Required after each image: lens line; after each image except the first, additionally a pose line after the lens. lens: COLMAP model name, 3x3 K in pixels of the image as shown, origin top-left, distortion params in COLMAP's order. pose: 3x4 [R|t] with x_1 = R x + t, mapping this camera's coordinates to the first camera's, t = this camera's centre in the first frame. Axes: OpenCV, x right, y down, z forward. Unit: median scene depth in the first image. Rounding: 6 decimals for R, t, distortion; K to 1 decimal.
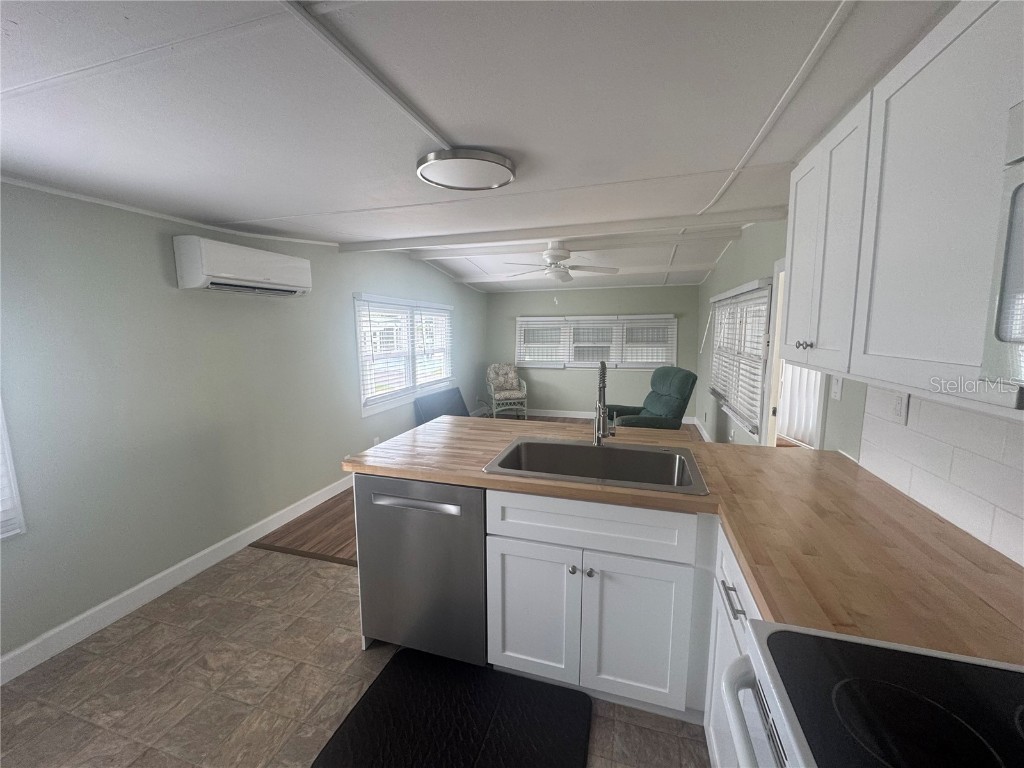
lens RADIAL K [[409.1, 0, 506.8], [0, 409.1, 381.6], [0, 0, 1]] dist [-0.002379, 0.000297]
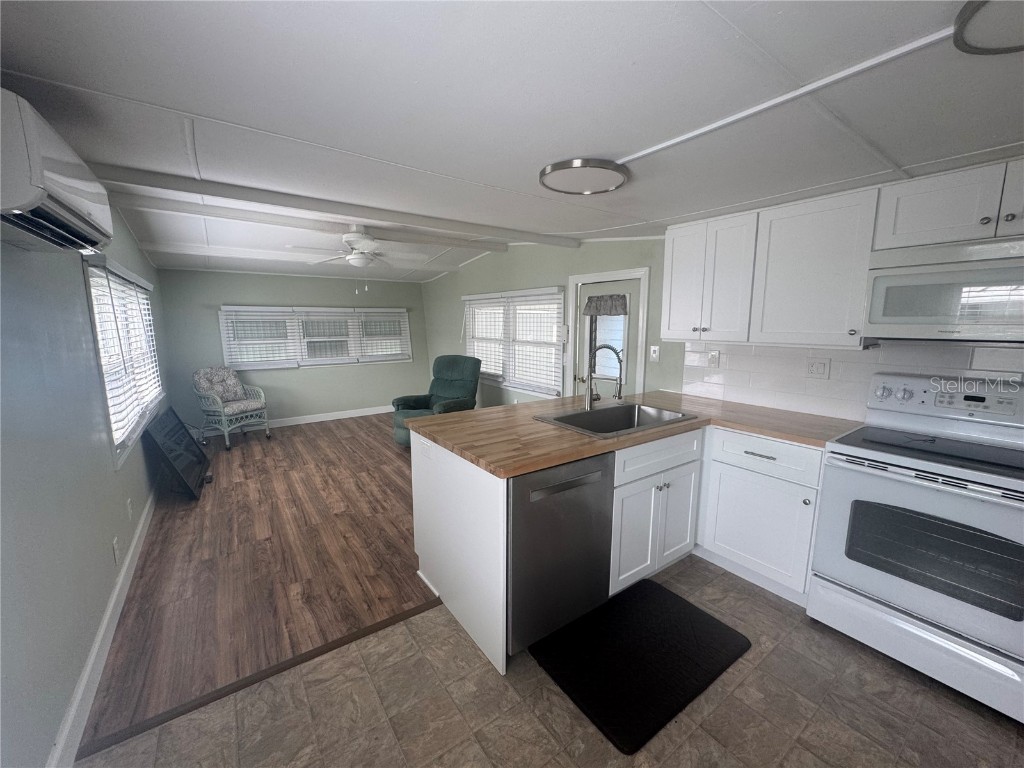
lens RADIAL K [[409.1, 0, 514.3], [0, 409.1, 385.7], [0, 0, 1]] dist [-0.002379, 0.000297]
pose [[0.600808, -0.114582, 0.791139, -0.333168], [0.097278, 0.992799, 0.069914, -0.012110], [-0.793452, 0.034956, 0.607628, 0.141375]]
